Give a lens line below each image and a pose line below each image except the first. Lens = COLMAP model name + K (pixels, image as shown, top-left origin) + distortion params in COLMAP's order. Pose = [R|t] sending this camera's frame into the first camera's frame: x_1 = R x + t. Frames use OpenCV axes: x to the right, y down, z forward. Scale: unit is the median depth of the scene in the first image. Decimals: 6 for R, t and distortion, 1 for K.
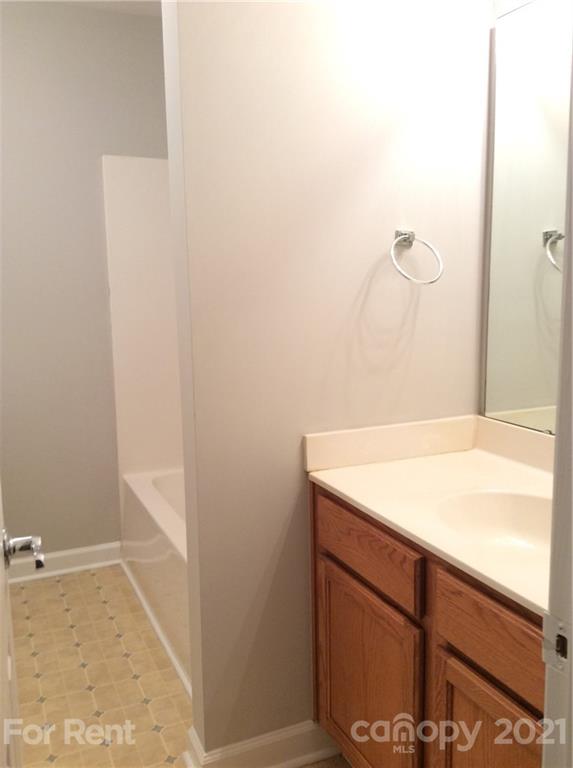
lens RADIAL K [[711.0, 0, 286.5], [0, 711.0, 384.0], [0, 0, 1]] dist [0.219801, -0.435999]
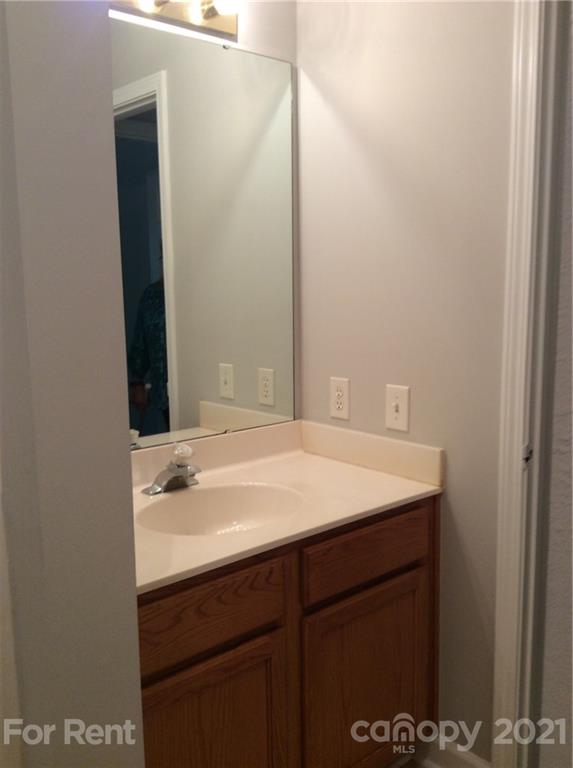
lens RADIAL K [[711.0, 0, 286.5], [0, 711.0, 384.0], [0, 0, 1]] dist [0.219801, -0.435999]
pose [[-0.302493, -0.117462, 0.945886, -0.786132], [0.165898, 0.970742, 0.173602, -0.195781], [-0.938603, 0.209434, -0.274156, 1.196890]]
